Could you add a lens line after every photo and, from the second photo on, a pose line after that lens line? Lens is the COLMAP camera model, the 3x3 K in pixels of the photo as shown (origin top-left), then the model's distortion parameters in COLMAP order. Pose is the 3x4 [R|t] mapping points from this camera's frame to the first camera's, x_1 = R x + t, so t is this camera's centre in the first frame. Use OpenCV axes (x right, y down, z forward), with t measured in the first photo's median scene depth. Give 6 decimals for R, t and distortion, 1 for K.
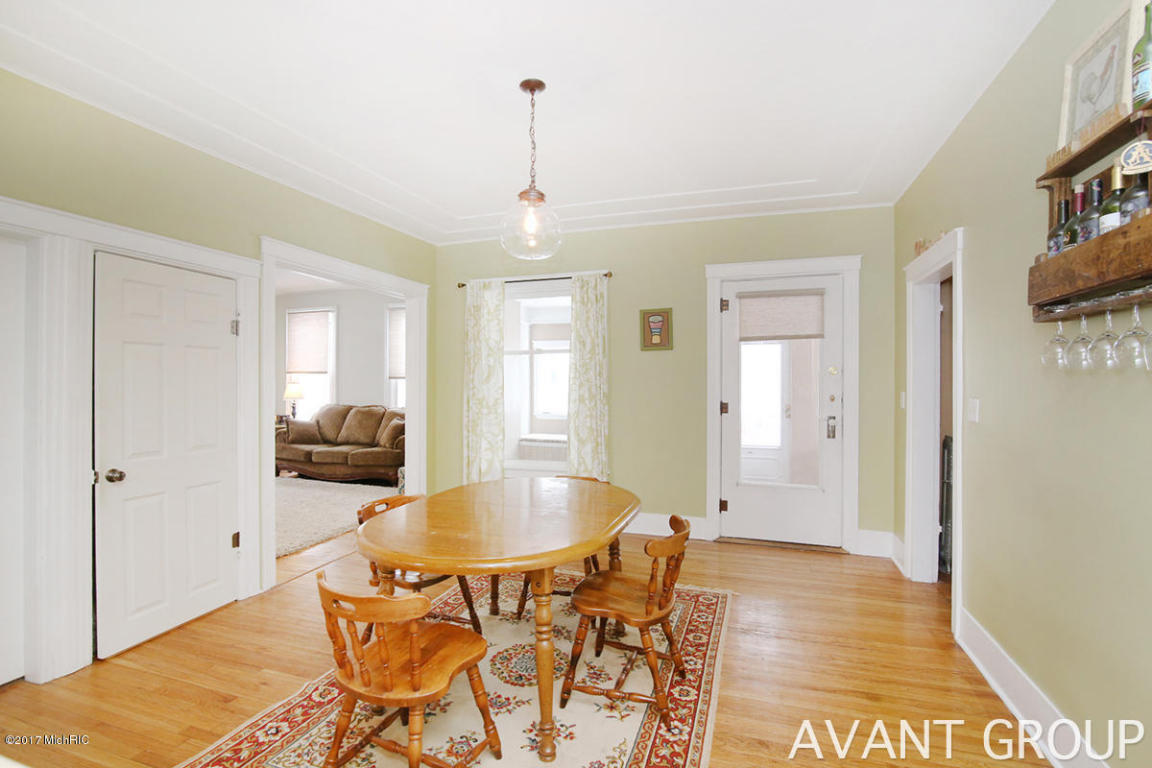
lens RADIAL K [[530.5, 0, 578.6], [0, 530.5, 386.0], [0, 0, 1]] dist [-0.016825, -0.001980]
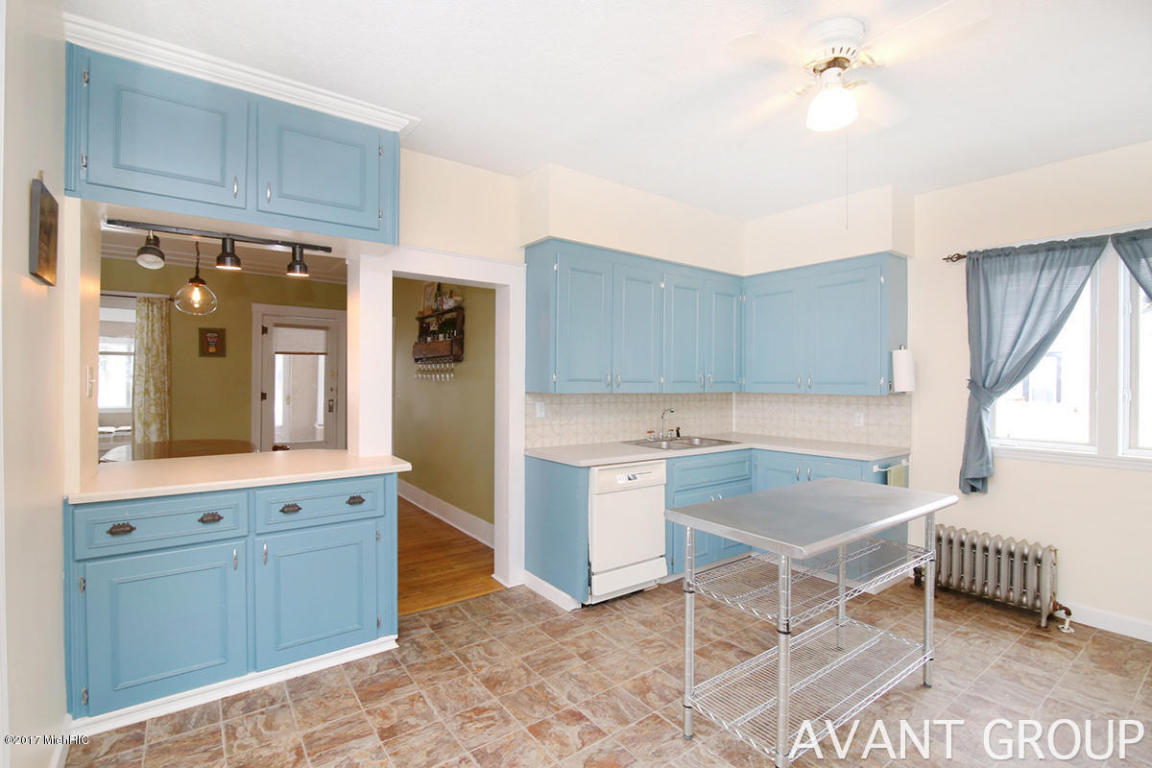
lens RADIAL K [[530.5, 0, 575.6], [0, 530.5, 384.3], [0, 0, 1]] dist [-0.016825, -0.001980]
pose [[0.580742, 0.000384, 0.814088, -0.480832], [-0.010086, 0.999927, 0.006723, -0.014102], [-0.814025, -0.012115, 0.580703, -0.683195]]
